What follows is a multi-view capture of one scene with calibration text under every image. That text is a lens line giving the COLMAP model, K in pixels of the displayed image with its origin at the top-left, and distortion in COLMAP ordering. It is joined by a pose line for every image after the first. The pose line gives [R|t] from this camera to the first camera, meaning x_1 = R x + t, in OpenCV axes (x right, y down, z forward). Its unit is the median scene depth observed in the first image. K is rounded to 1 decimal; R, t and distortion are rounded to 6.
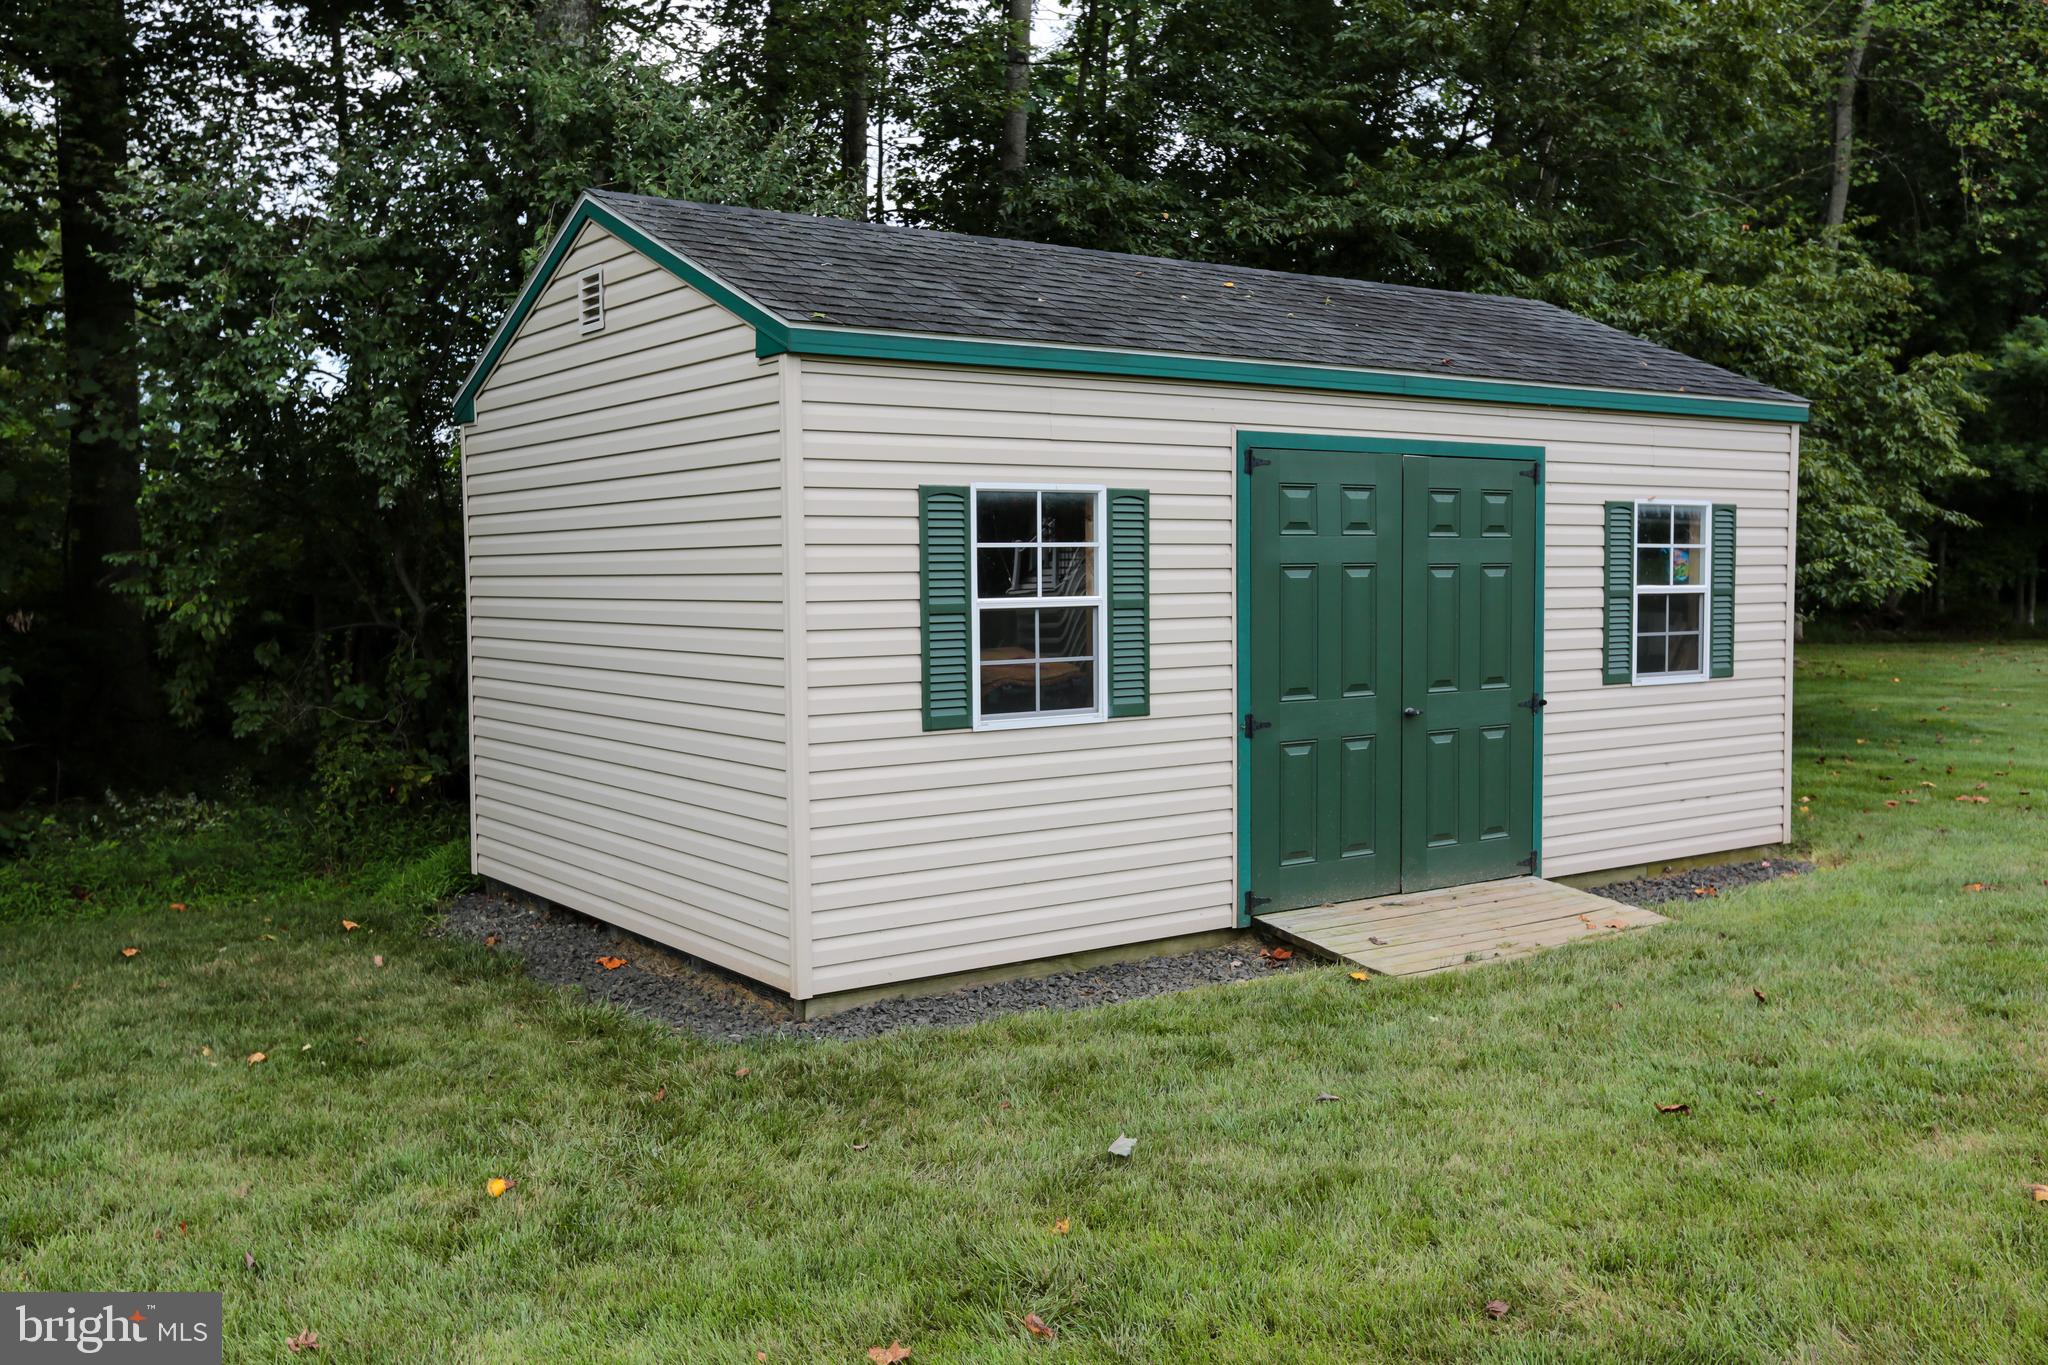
lens RADIAL K [[1821.4, 0, 1024.0], [0, 1821.4, 682.5], [0, 0, 1]] dist [0.000228, 0.000050]
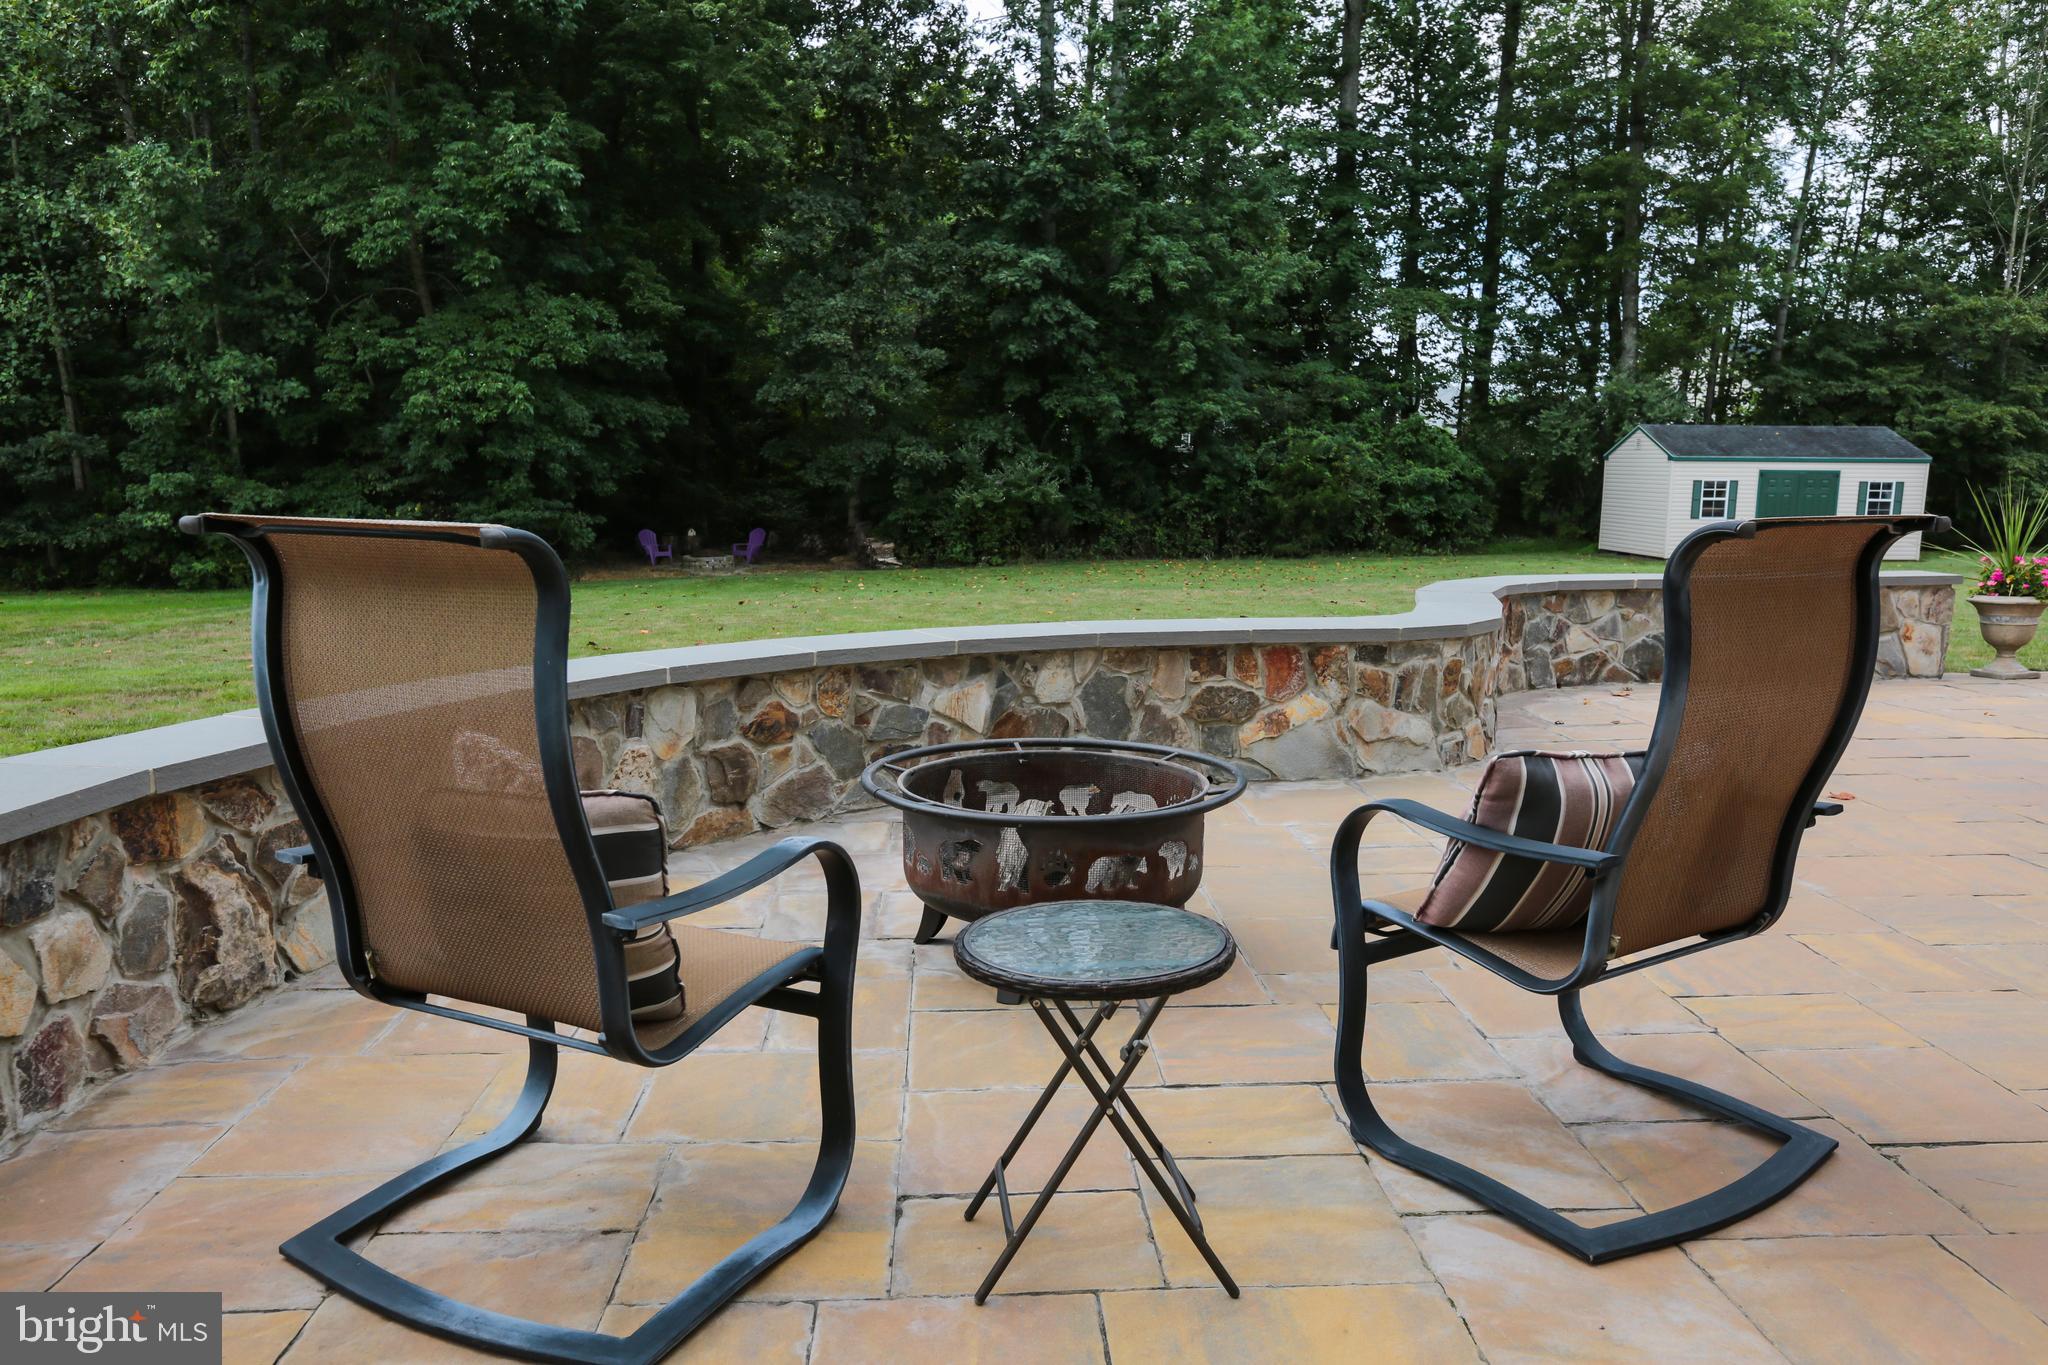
lens RADIAL K [[1378.5, 0, 1027.7], [0, 1378.5, 636.0], [0, 0, 1]] dist [0.002727, -0.000544]
pose [[0.846506, 0.083788, -0.525745, 0.515415], [-0.051137, 0.995768, 0.076359, 0.172833], [0.529918, -0.037753, 0.847208, -4.039955]]
